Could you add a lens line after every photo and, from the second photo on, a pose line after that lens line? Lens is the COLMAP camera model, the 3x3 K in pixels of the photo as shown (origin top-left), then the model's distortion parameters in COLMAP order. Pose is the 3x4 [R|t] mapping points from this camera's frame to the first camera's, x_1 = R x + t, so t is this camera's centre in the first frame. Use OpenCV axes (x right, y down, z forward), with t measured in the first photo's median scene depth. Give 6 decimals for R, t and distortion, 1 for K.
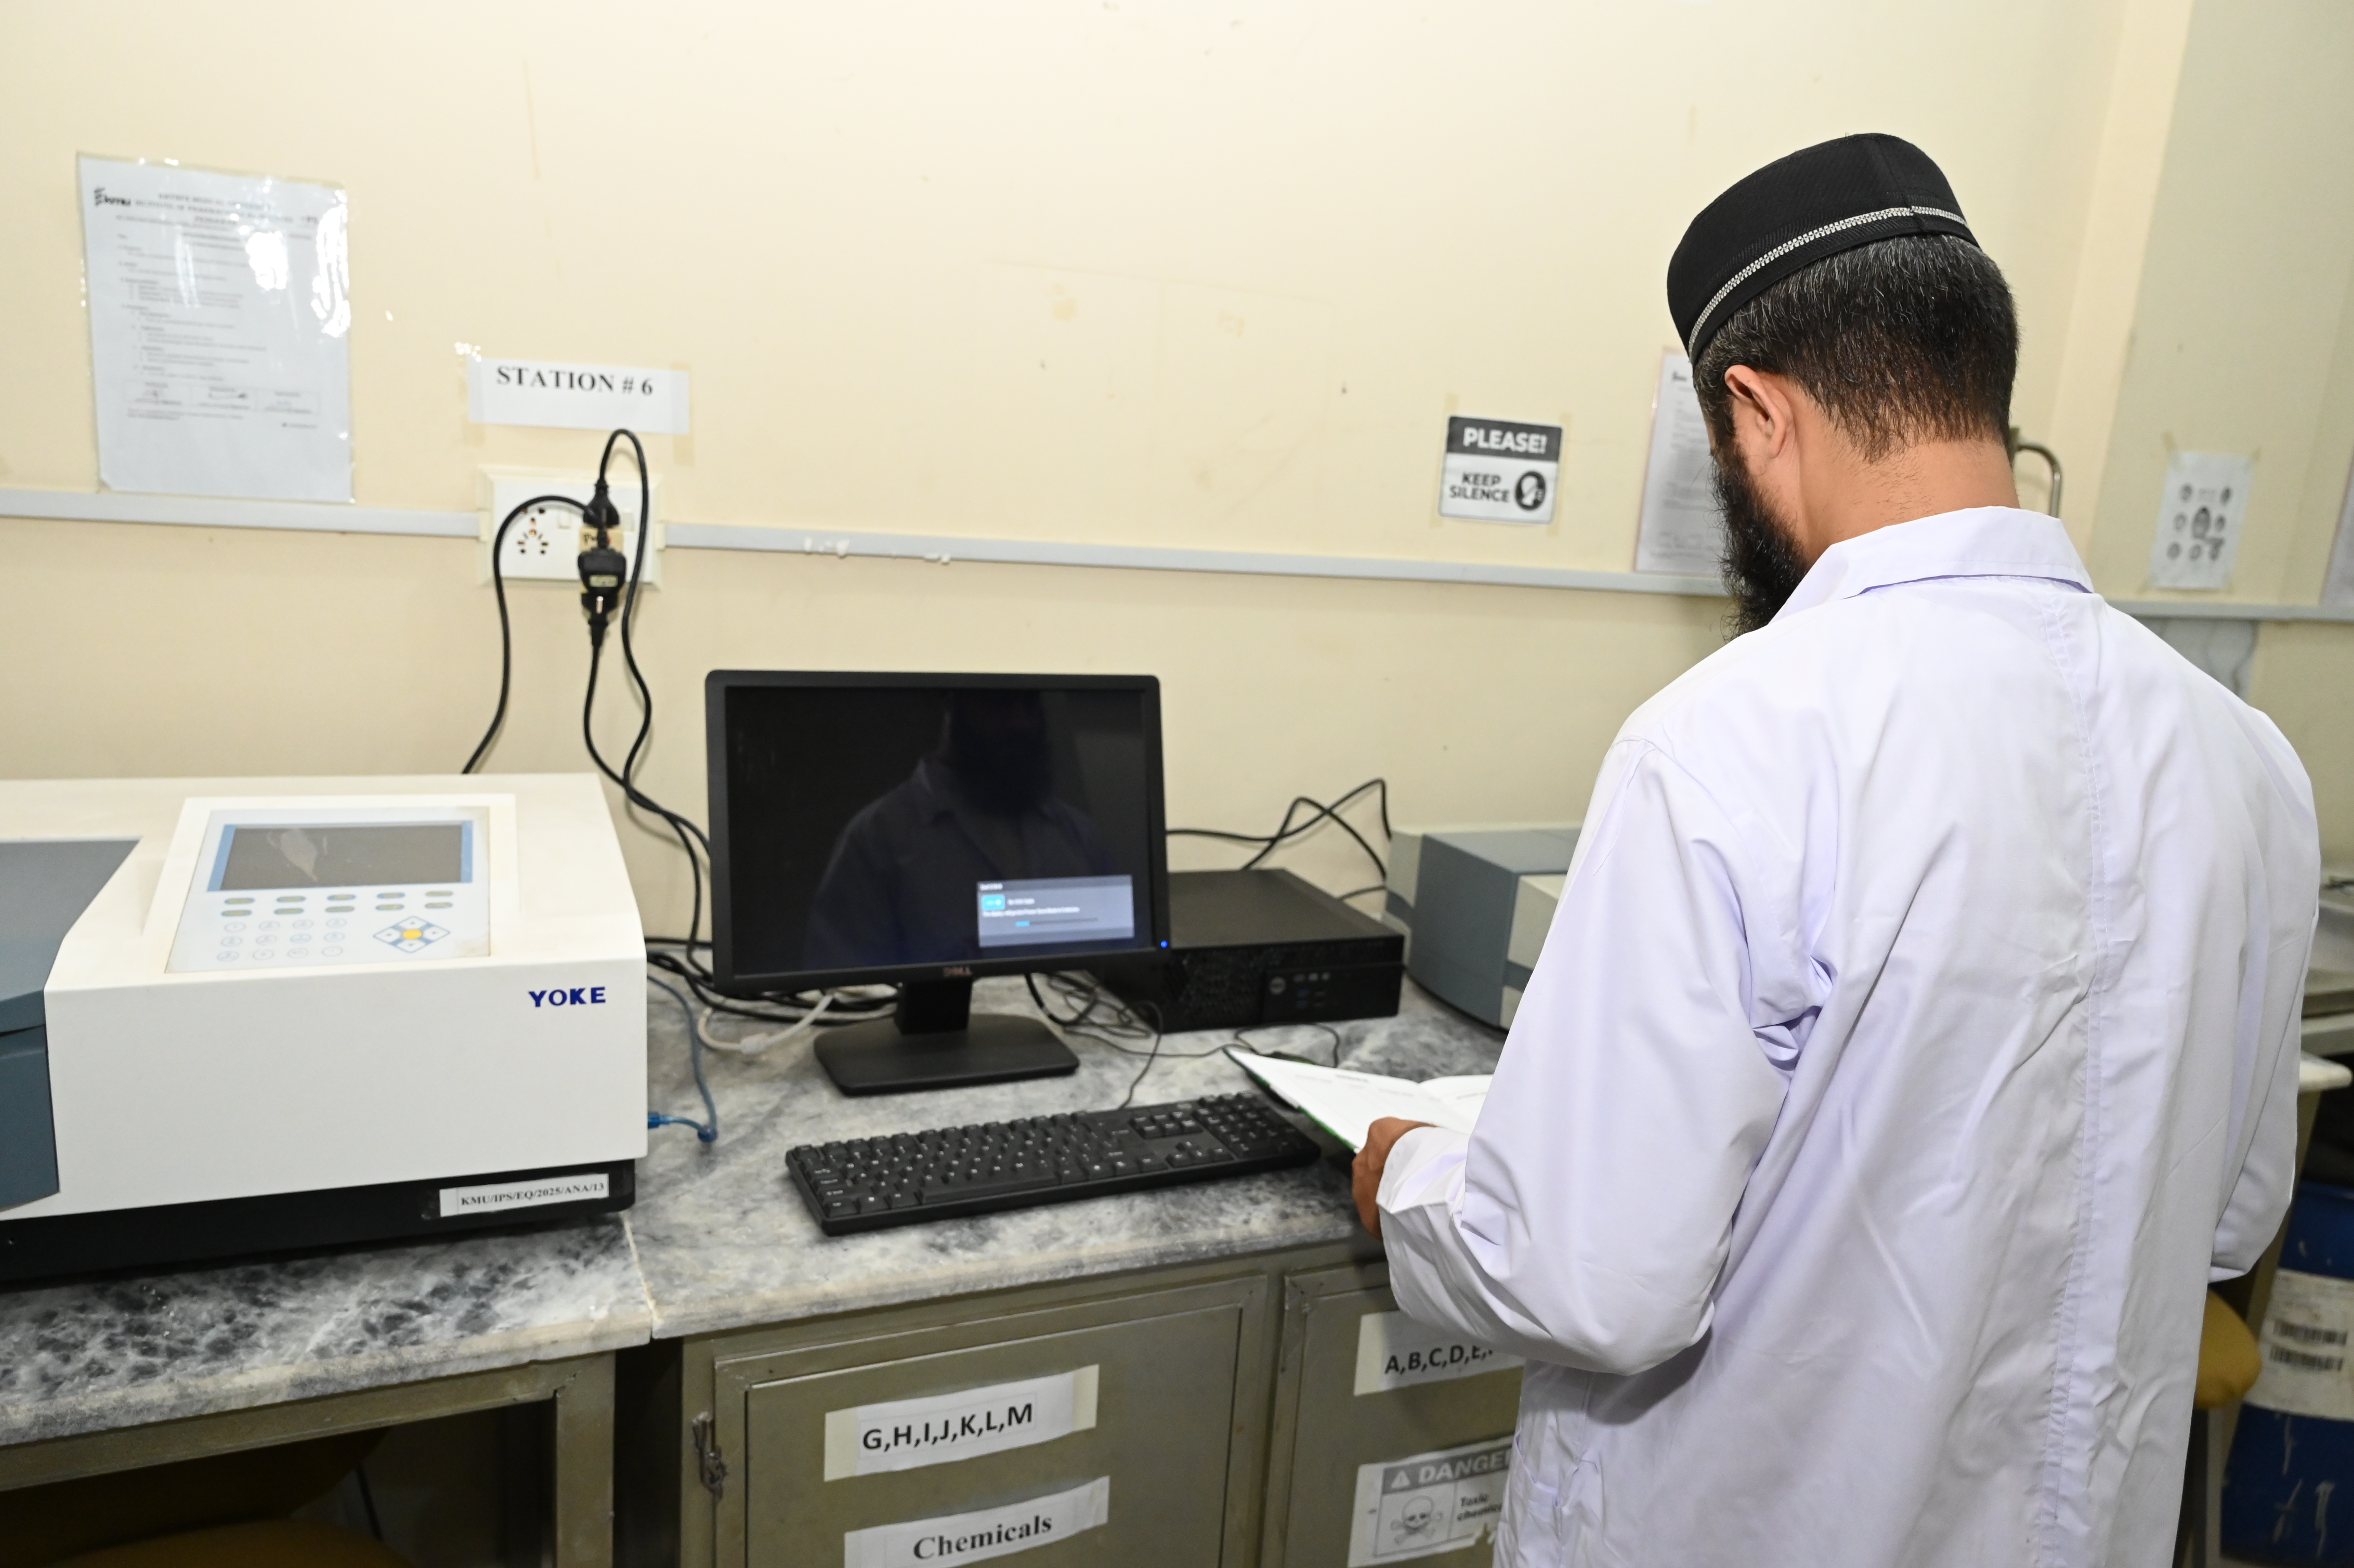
lens RADIAL K [[1632.0, 0, 1180.0], [0, 1632.0, 803.5], [0, 0, 1]] dist [-0.009704, 0.002192]
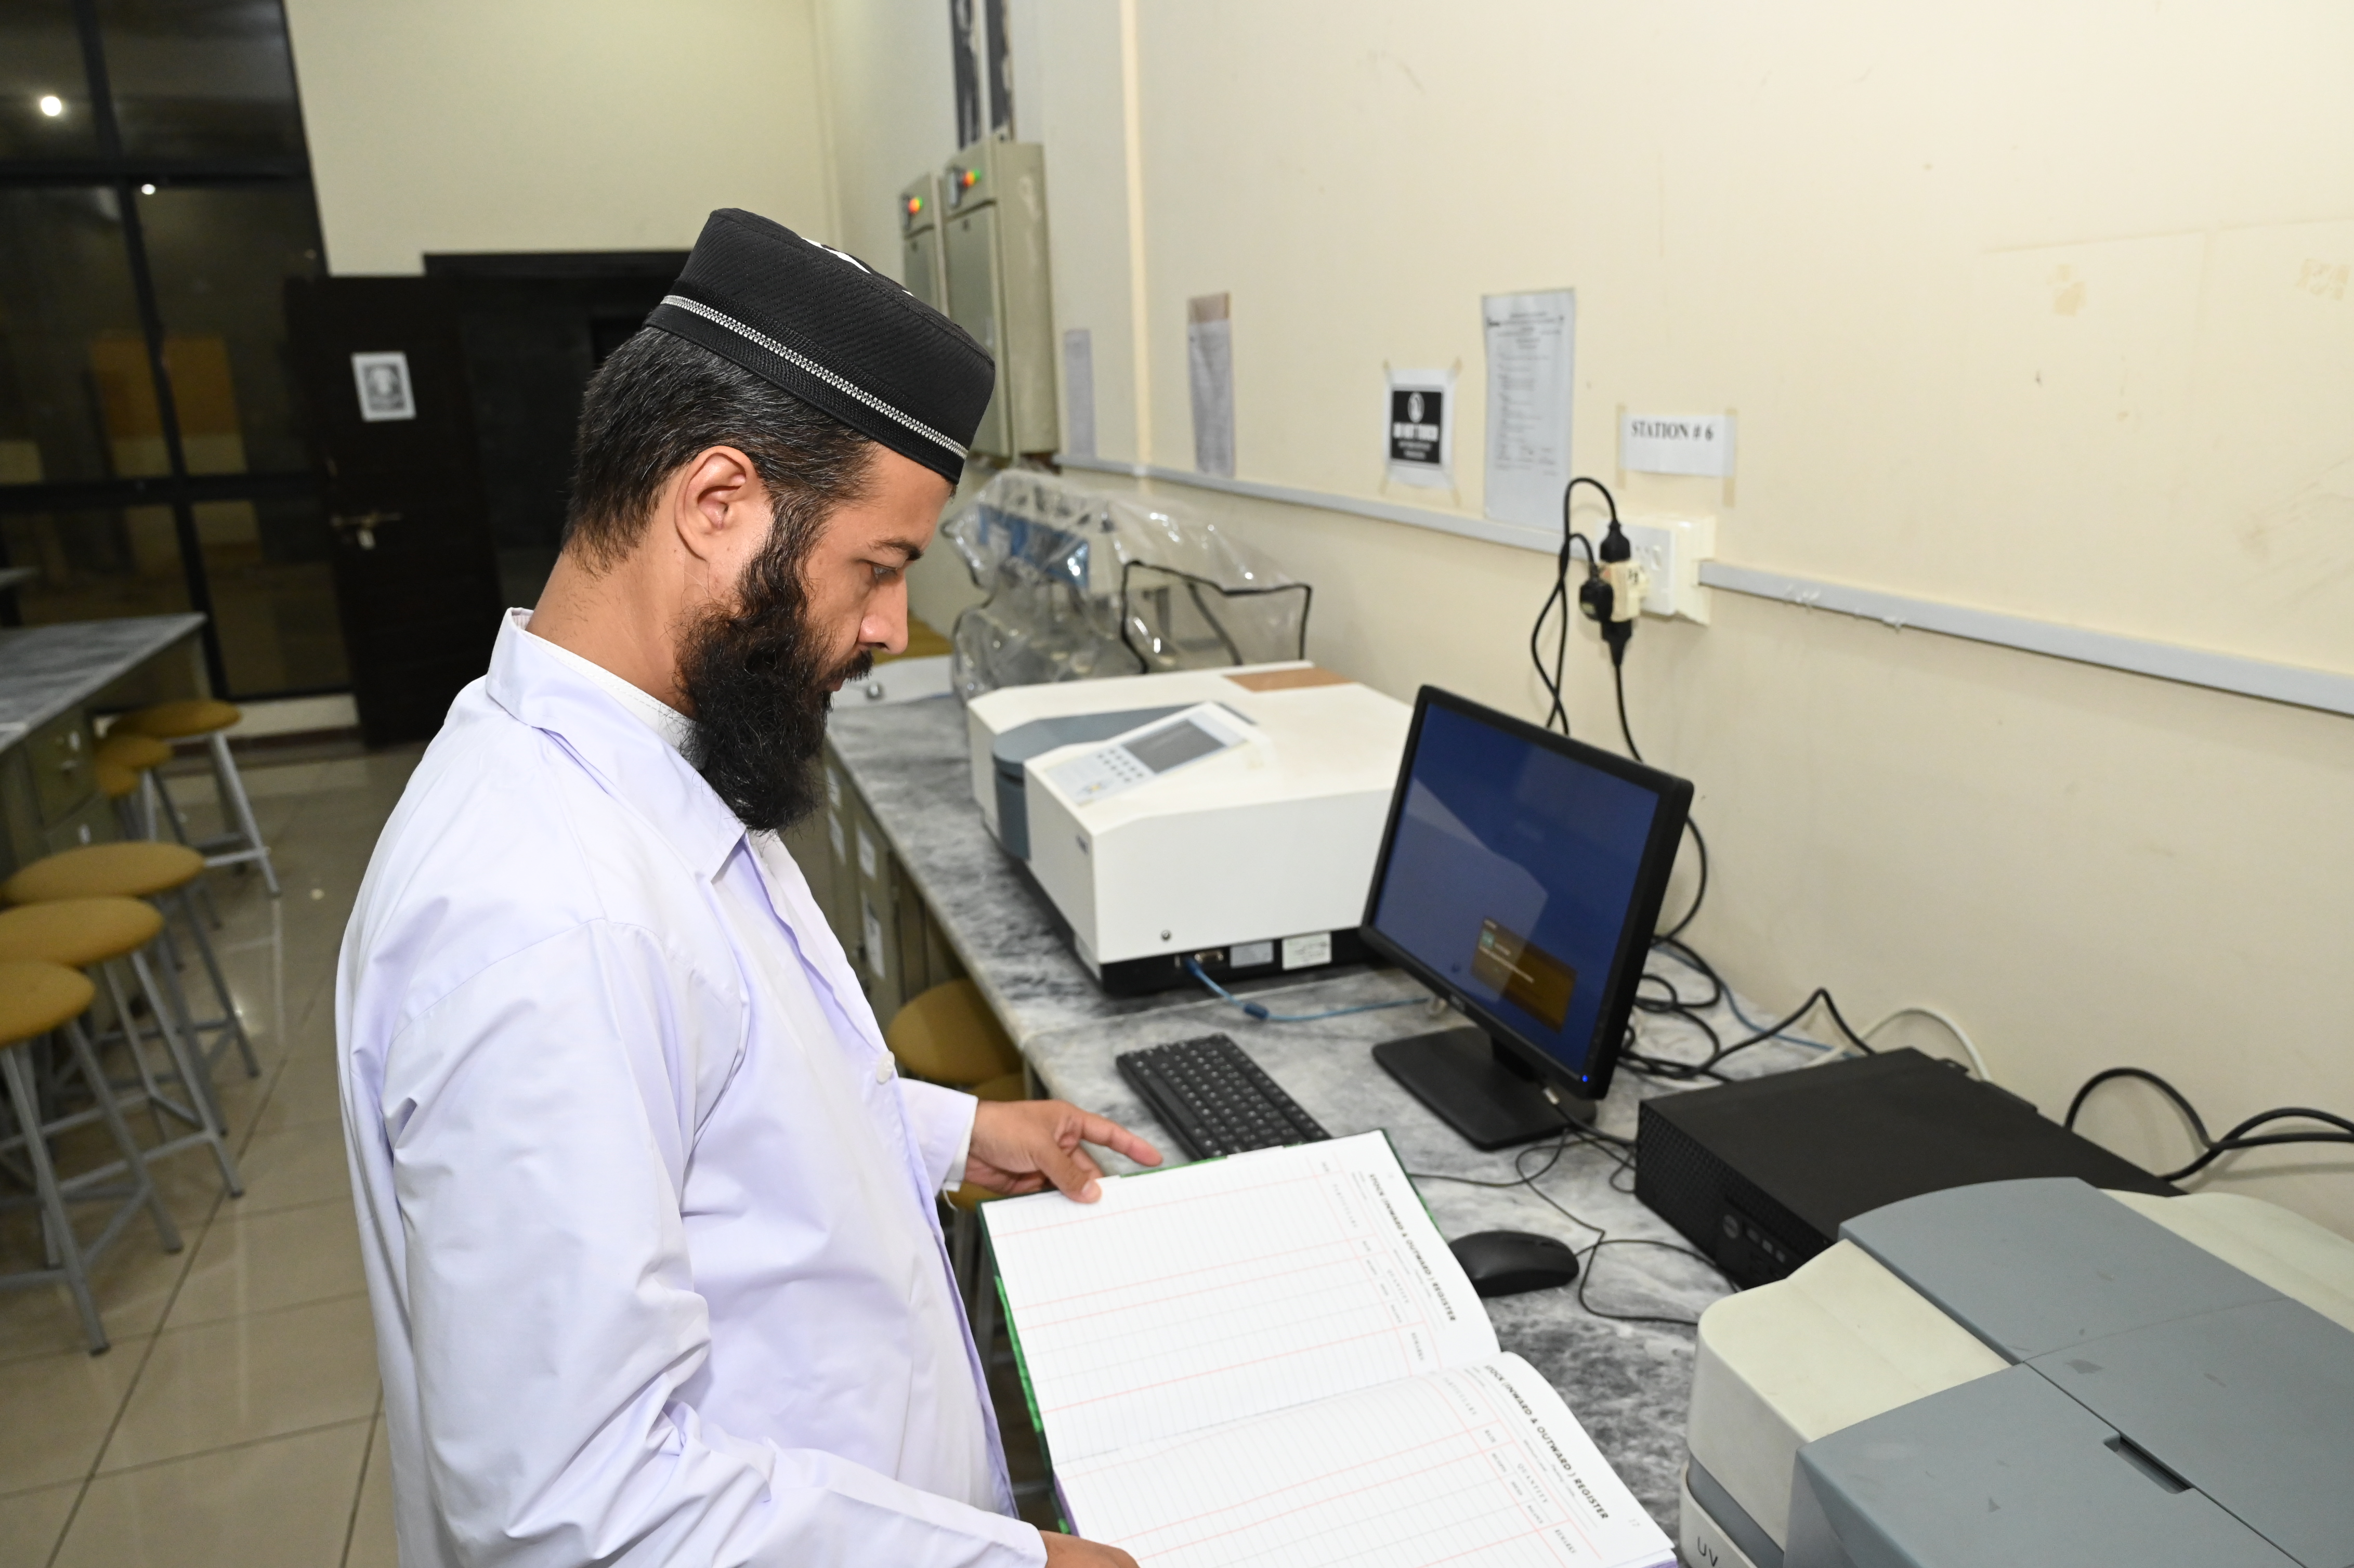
lens RADIAL K [[1586.0, 0, 1182.4], [0, 1586.0, 804.3], [0, 0, 1]] dist [-0.010575, 0.000190]
pose [[-0.093070, 0.205646, -0.974191, 0.784636], [-0.182229, 0.958392, 0.219720, -0.195035], [0.978841, 0.197976, -0.051723, 0.794826]]
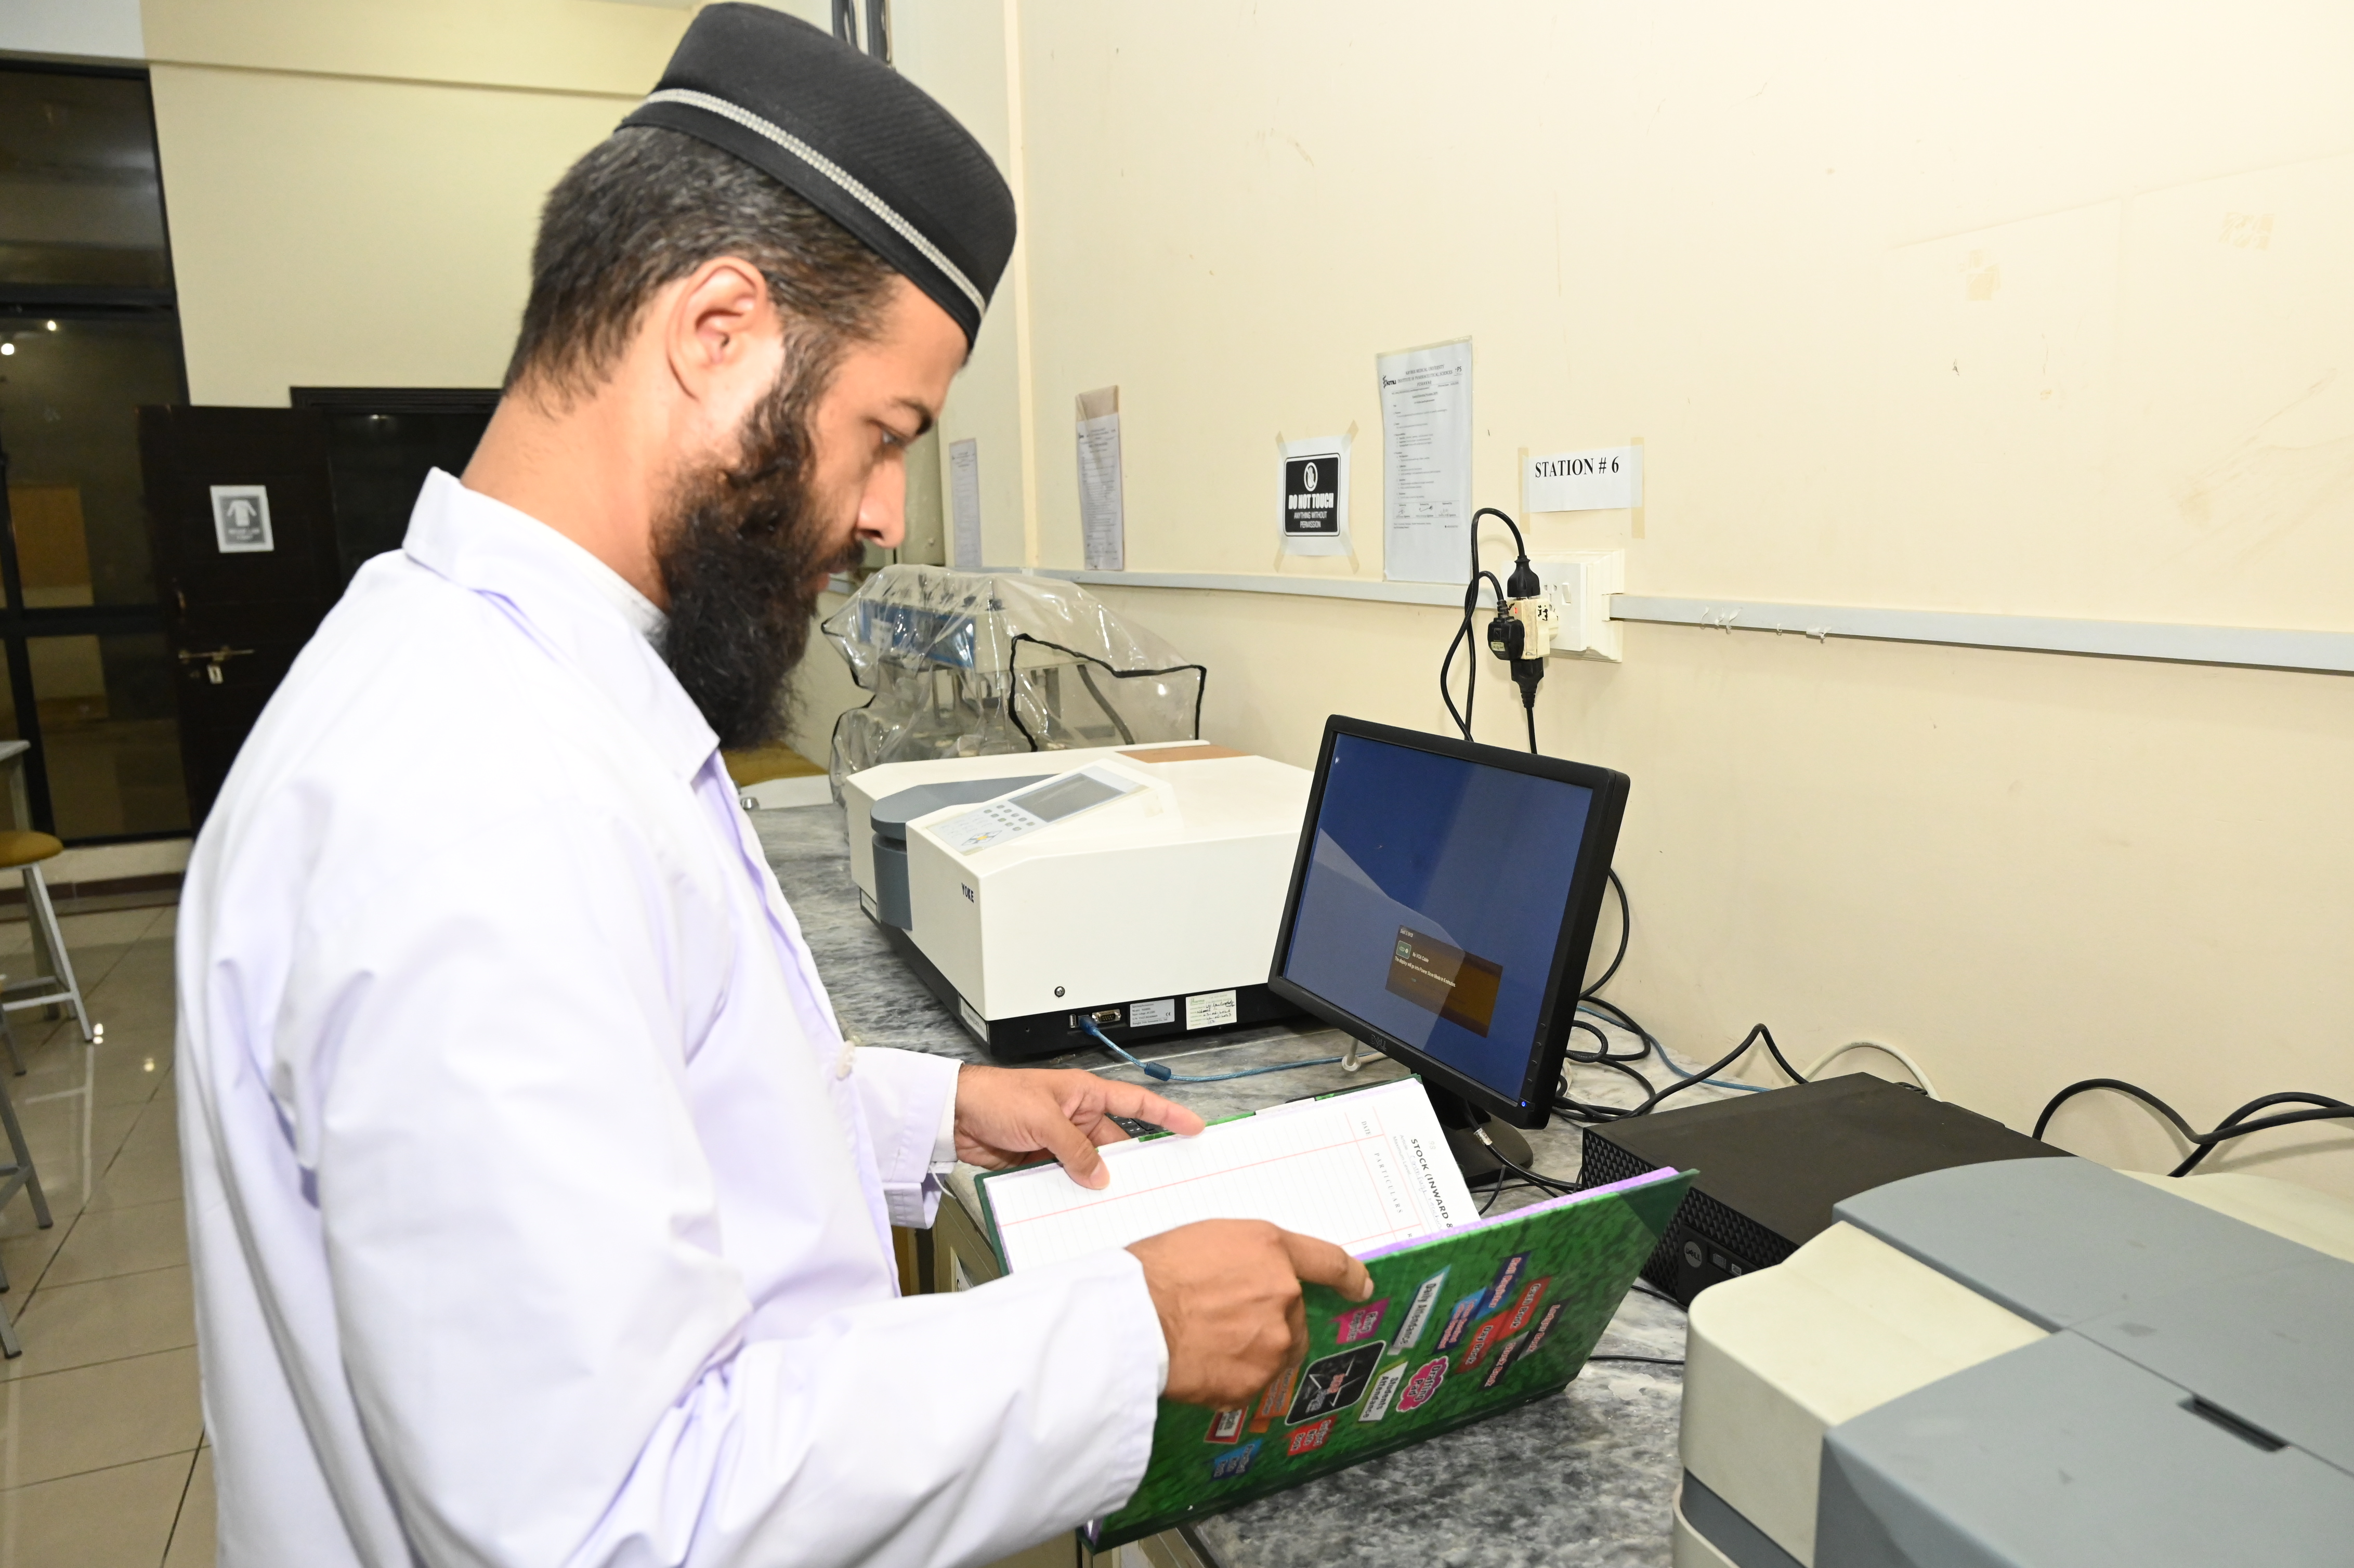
lens RADIAL K [[1586.0, 0, 1182.4], [0, 1586.0, 804.3], [0, 0, 1]] dist [-0.010575, 0.000190]
pose [[-0.021050, 0.101803, -0.994582, 0.727338], [-0.185926, 0.977050, 0.103944, -0.102177], [0.982338, 0.187107, -0.001639, 0.801146]]
